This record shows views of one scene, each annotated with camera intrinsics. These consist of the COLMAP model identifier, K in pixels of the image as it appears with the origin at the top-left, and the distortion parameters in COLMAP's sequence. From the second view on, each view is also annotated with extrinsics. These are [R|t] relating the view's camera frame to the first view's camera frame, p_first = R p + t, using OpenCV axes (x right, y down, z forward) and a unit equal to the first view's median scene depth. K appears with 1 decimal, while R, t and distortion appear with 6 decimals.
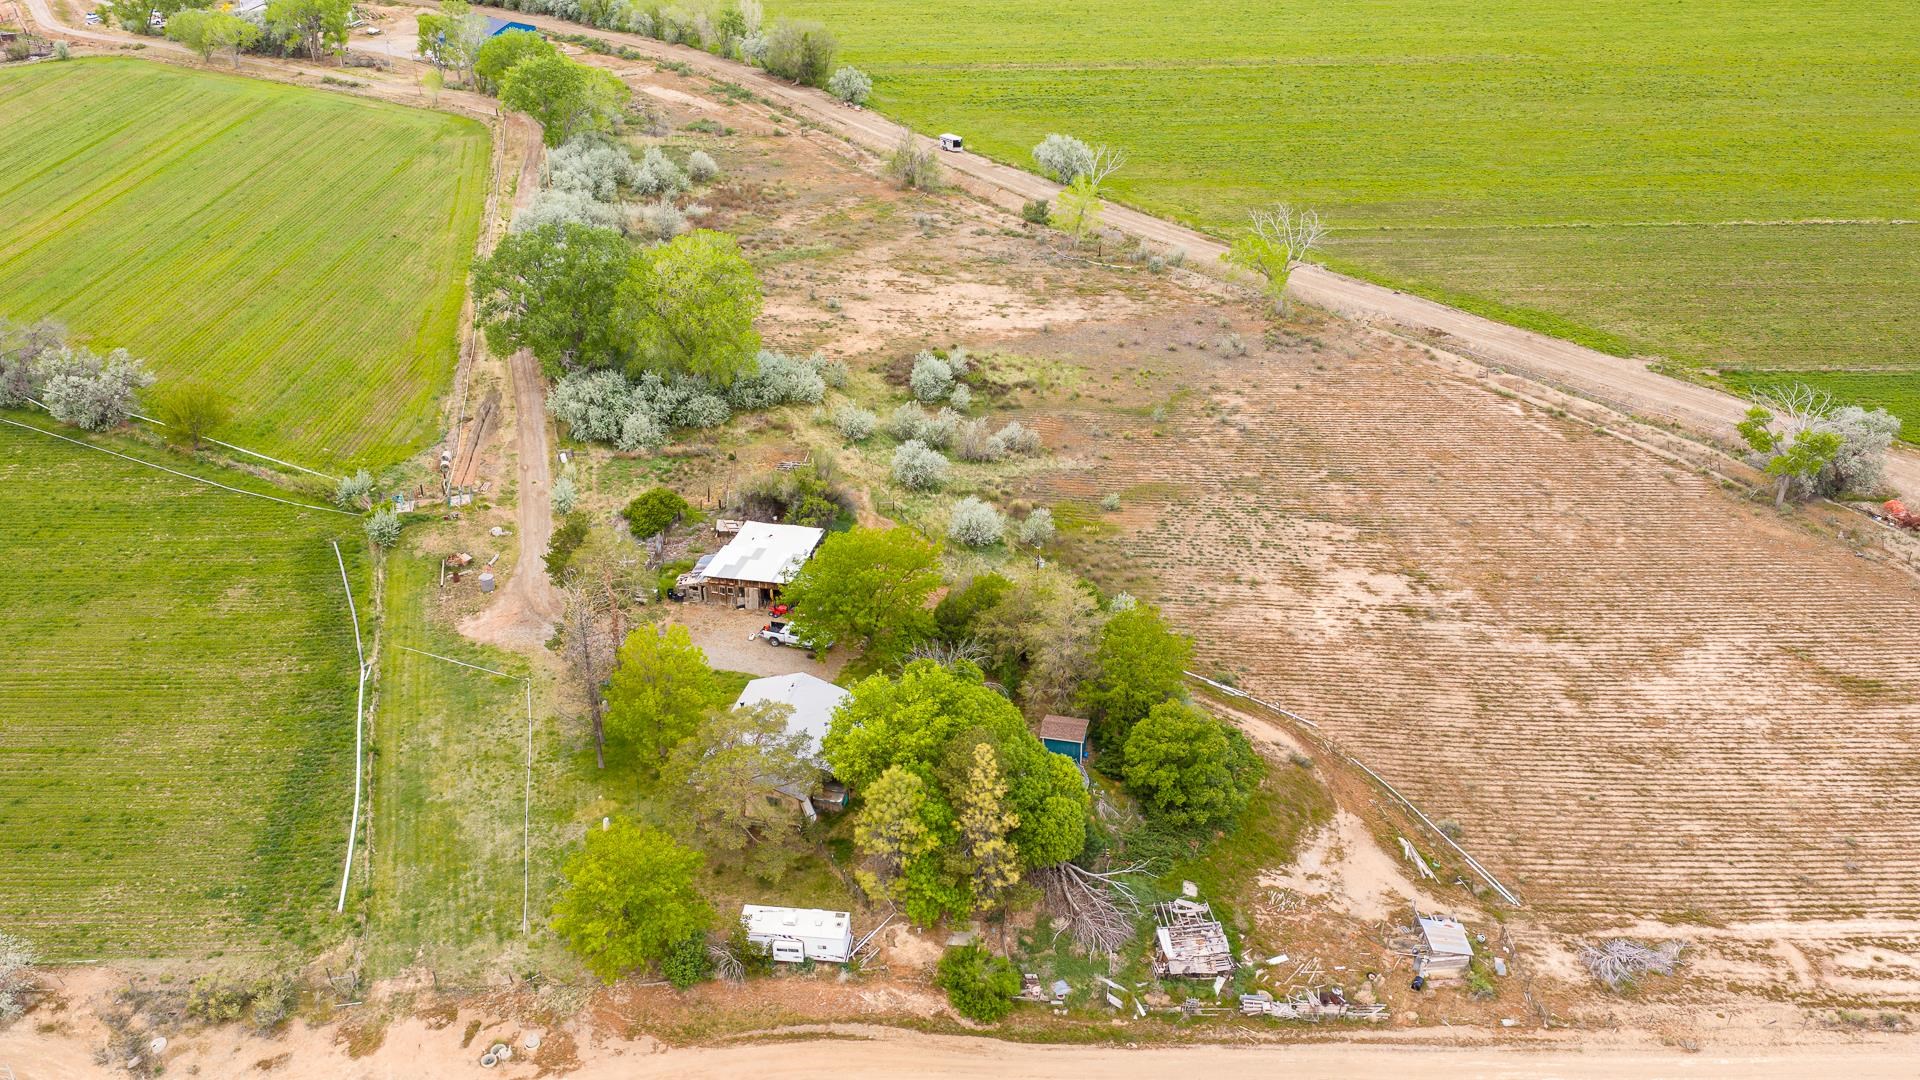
lens RADIAL K [[1589.1, 0, 964.5], [0, 1589.1, 544.9], [0, 0, 1]] dist [0.024174, -0.050035]
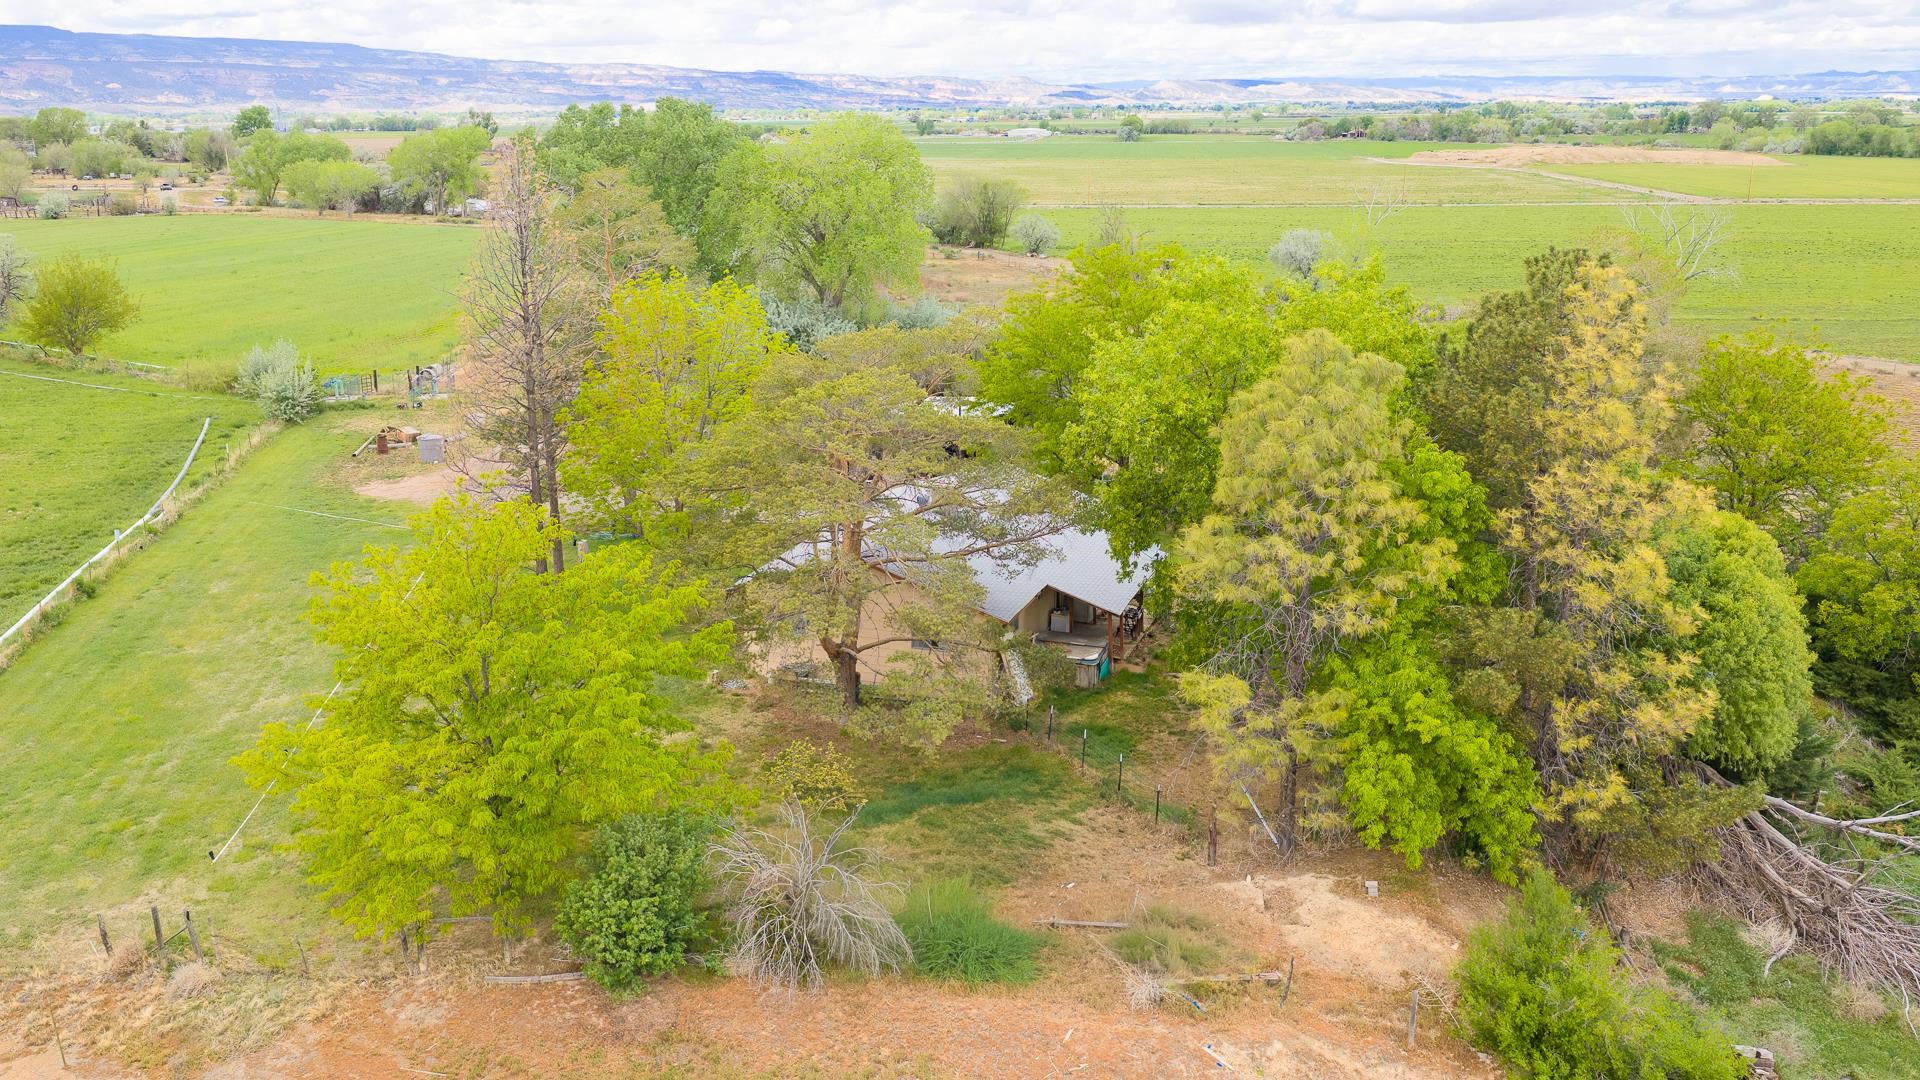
lens RADIAL K [[1589.9, 0, 964.1], [0, 1589.9, 536.9], [0, 0, 1]] dist [0.024363, -0.048992]
pose [[0.995464, 0.030952, -0.089958, -0.084632], [-0.053042, 0.965553, -0.254741, 0.264008], [0.078974, 0.258358, 0.962816, 0.676069]]
